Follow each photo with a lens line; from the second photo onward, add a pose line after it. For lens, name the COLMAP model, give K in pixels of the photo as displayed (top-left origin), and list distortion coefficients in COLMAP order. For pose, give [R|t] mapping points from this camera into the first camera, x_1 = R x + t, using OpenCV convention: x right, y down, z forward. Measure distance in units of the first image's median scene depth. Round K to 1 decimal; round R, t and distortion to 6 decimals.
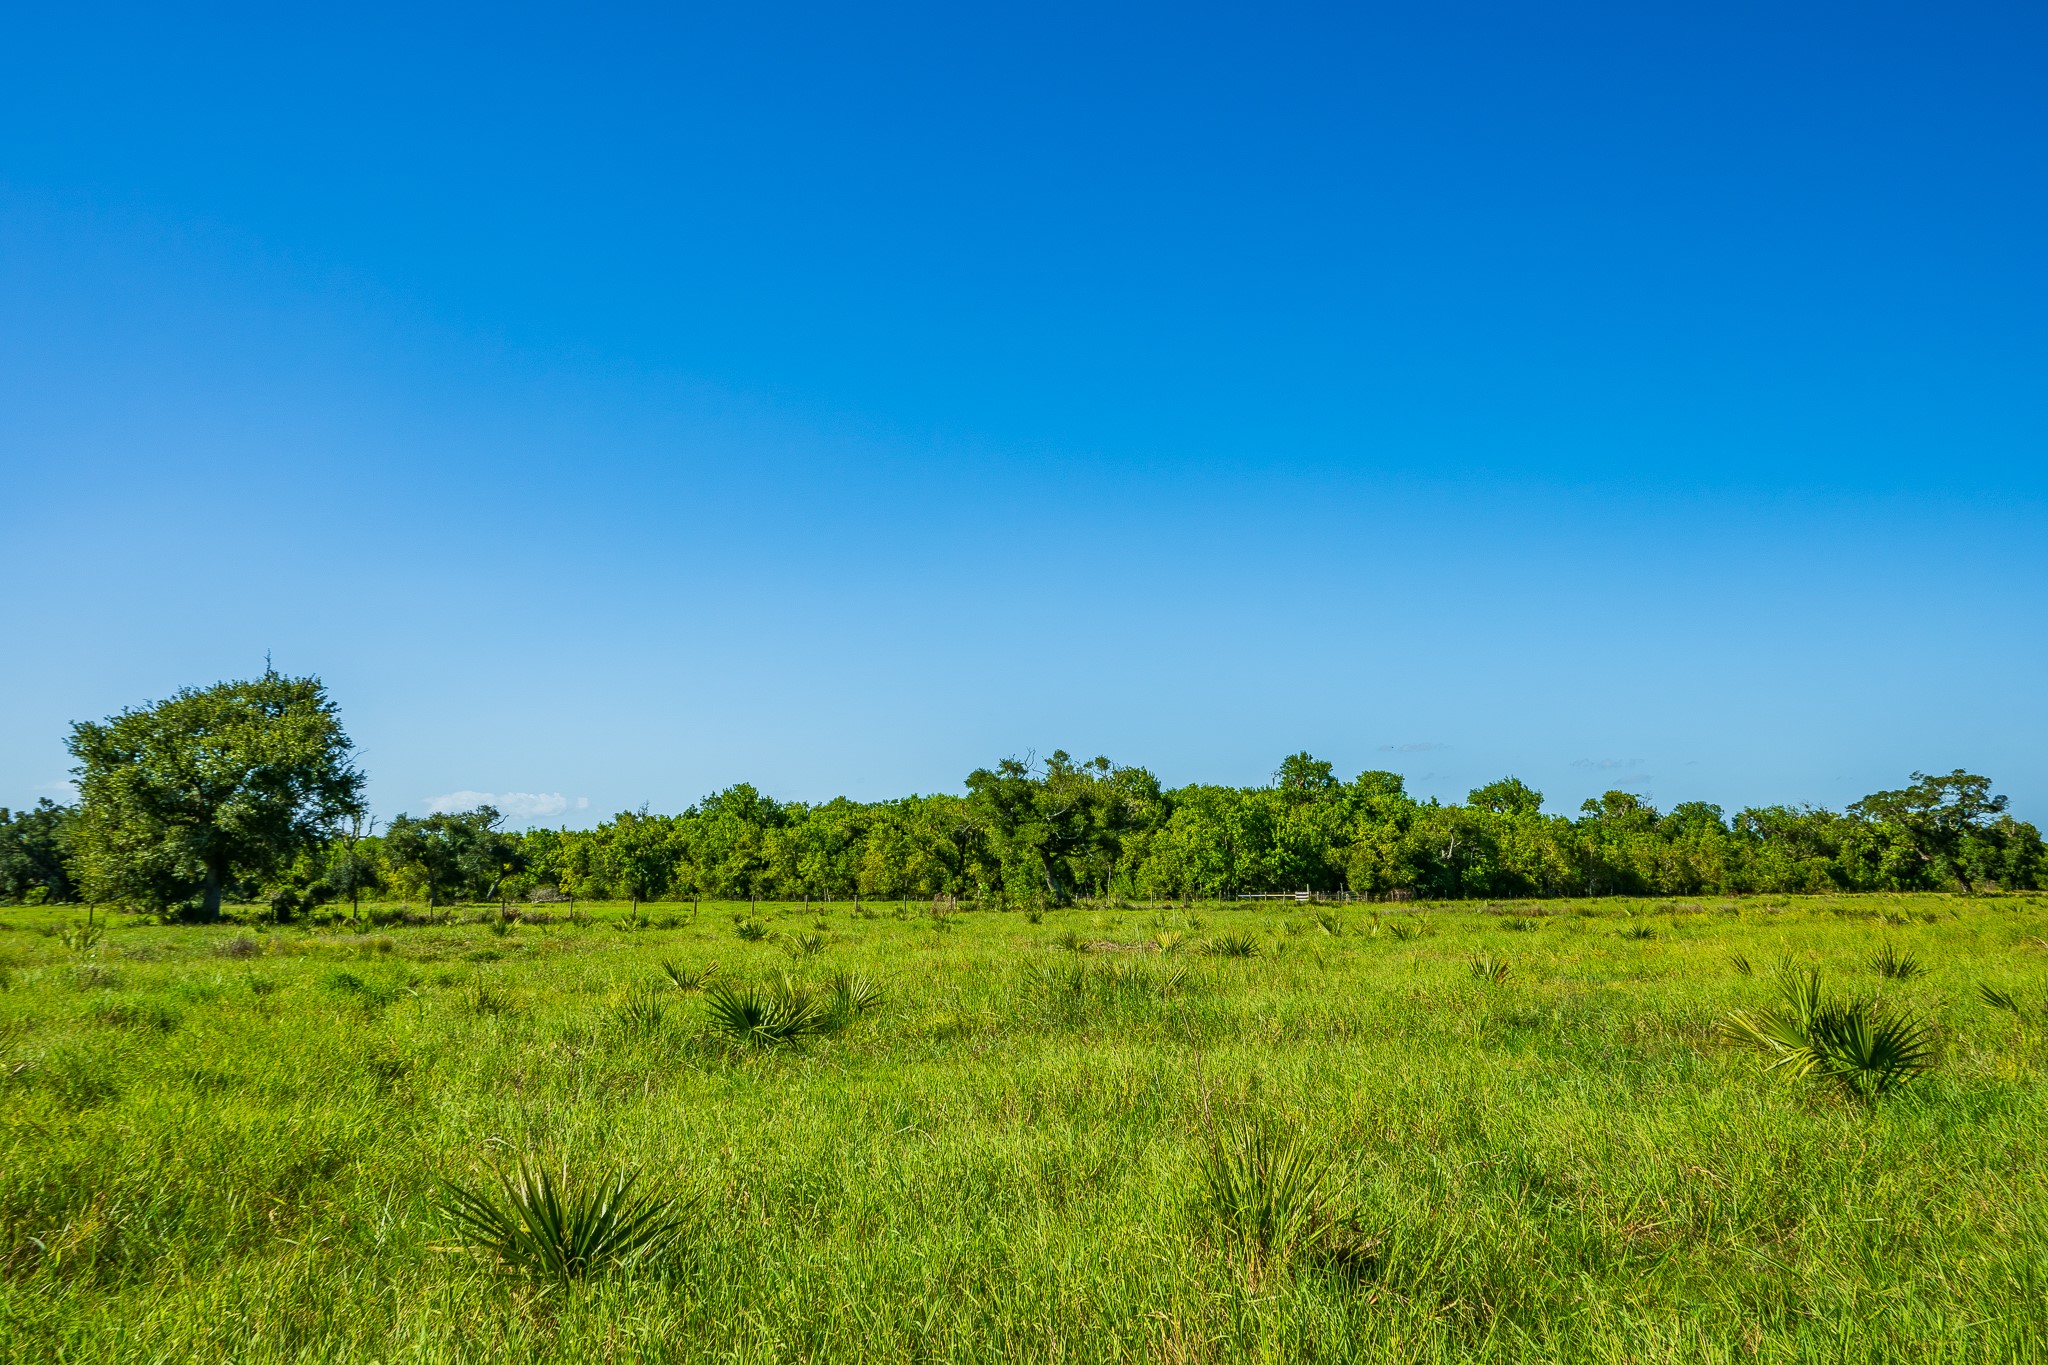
lens RADIAL K [[1660.8, 0, 1024.0], [0, 1660.8, 682.5], [0, 0, 1]] dist [0.000259, -0.000548]
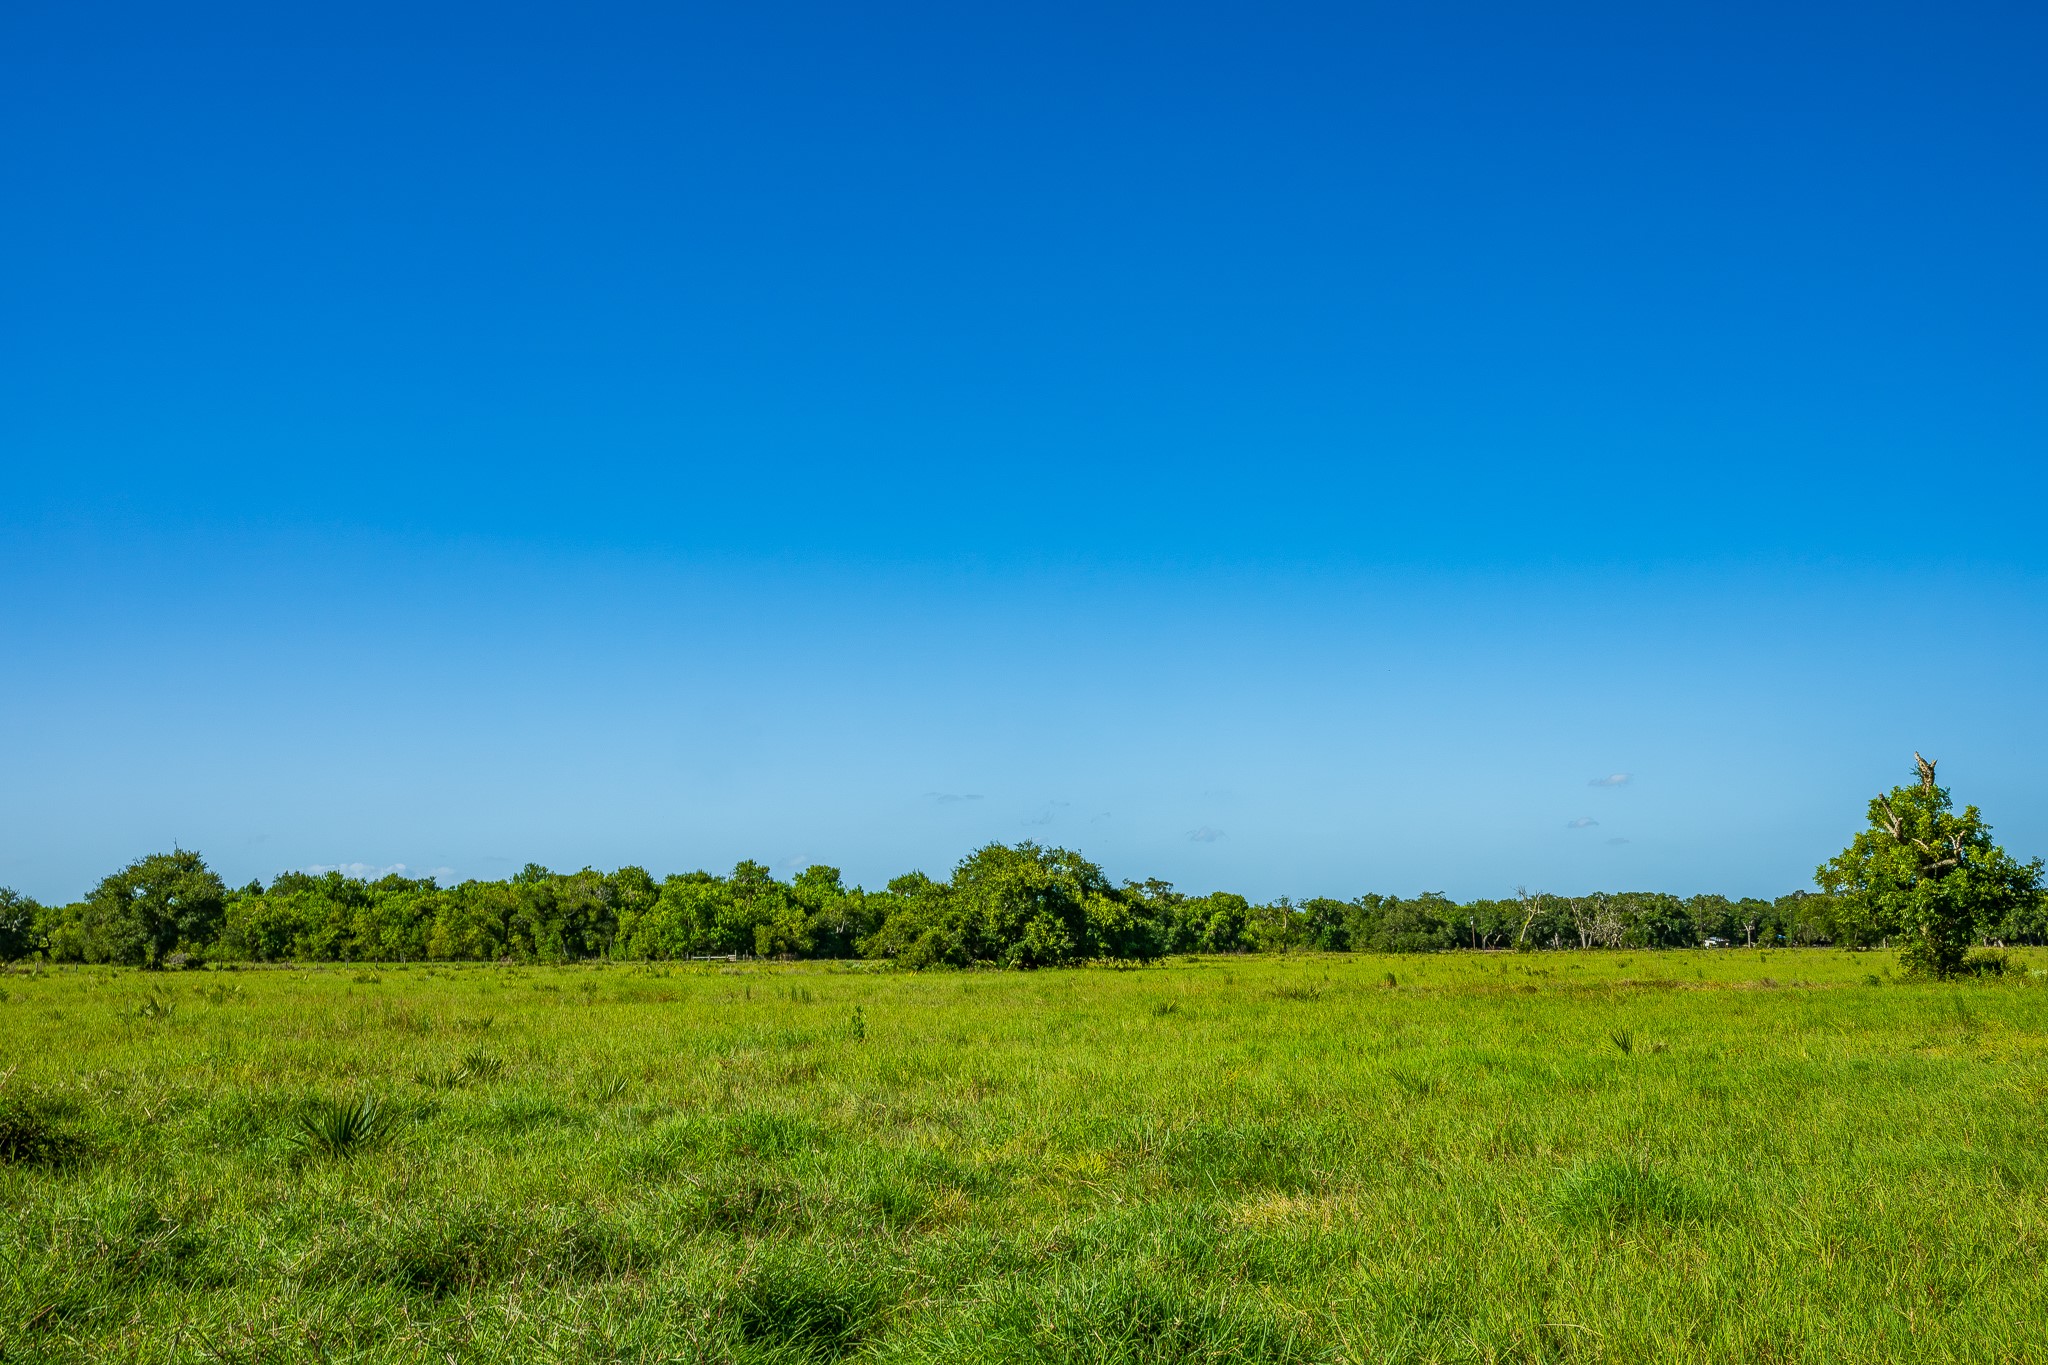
lens RADIAL K [[1791.3, 0, 1024.0], [0, 1791.3, 682.5], [0, 0, 1]] dist [-0.004913, 0.000095]
pose [[0.967731, 0.035572, 0.249461, 0.001218], [-0.029384, 0.999162, -0.028488, -0.076314], [-0.250265, 0.020238, 0.967966, -0.598022]]
